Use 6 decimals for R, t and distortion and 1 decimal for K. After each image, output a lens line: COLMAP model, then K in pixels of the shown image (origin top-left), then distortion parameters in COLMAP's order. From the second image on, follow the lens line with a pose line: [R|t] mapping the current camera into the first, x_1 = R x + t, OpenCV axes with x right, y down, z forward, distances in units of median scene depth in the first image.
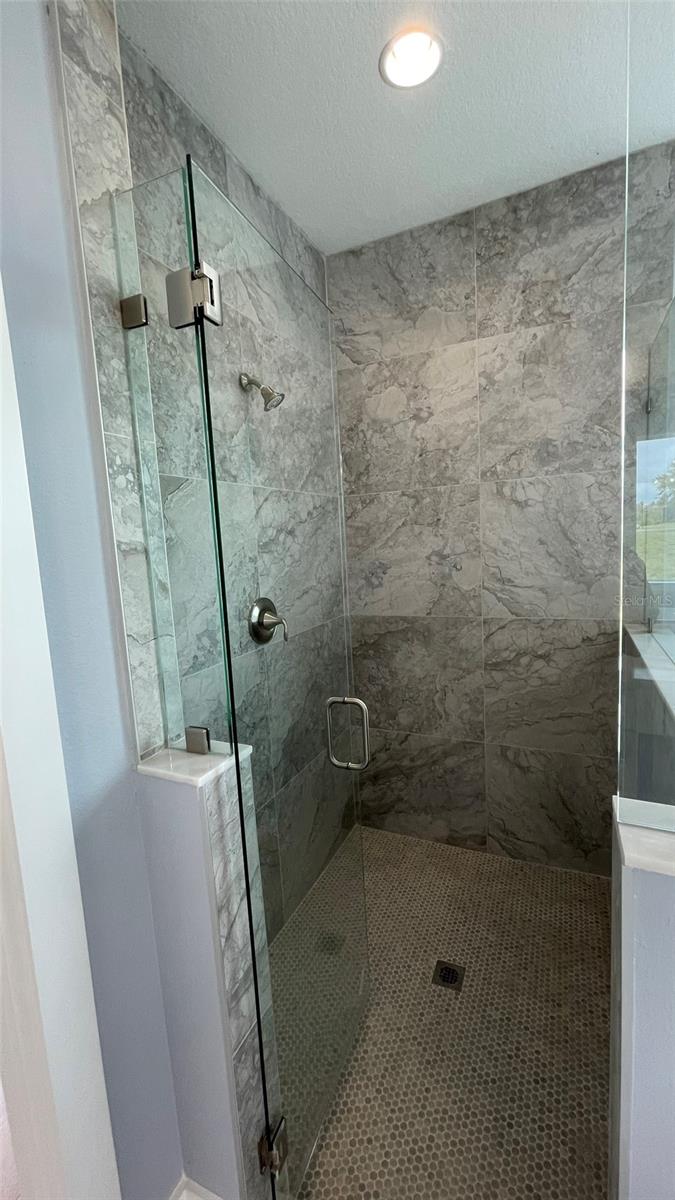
lens RADIAL K [[489.9, 0, 341.4], [0, 489.9, 598.3], [0, 0, 1]] dist [-0.000887, -0.000578]
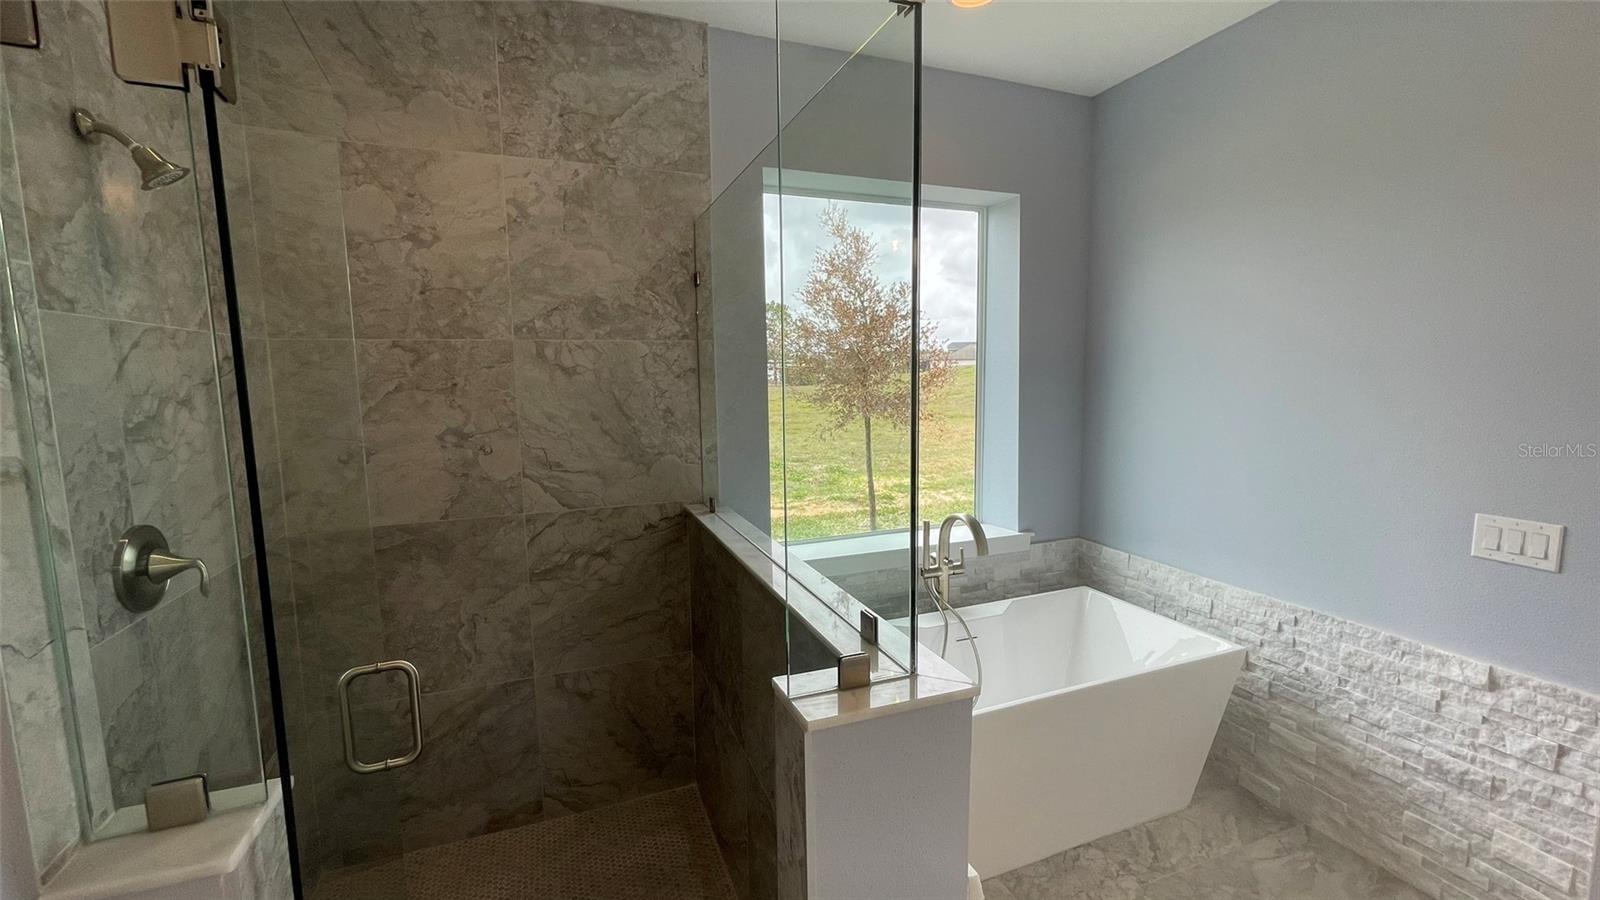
lens RADIAL K [[653.3, 0, 797.8], [0, 653.3, 450.5], [0, 0, 1]] dist [-0.000887, -0.000578]
pose [[0.697559, -0.040562, 0.715378, -0.150431], [0.062345, 0.998046, -0.004204, -0.031957], [-0.713809, 0.047533, 0.698725, -0.025444]]
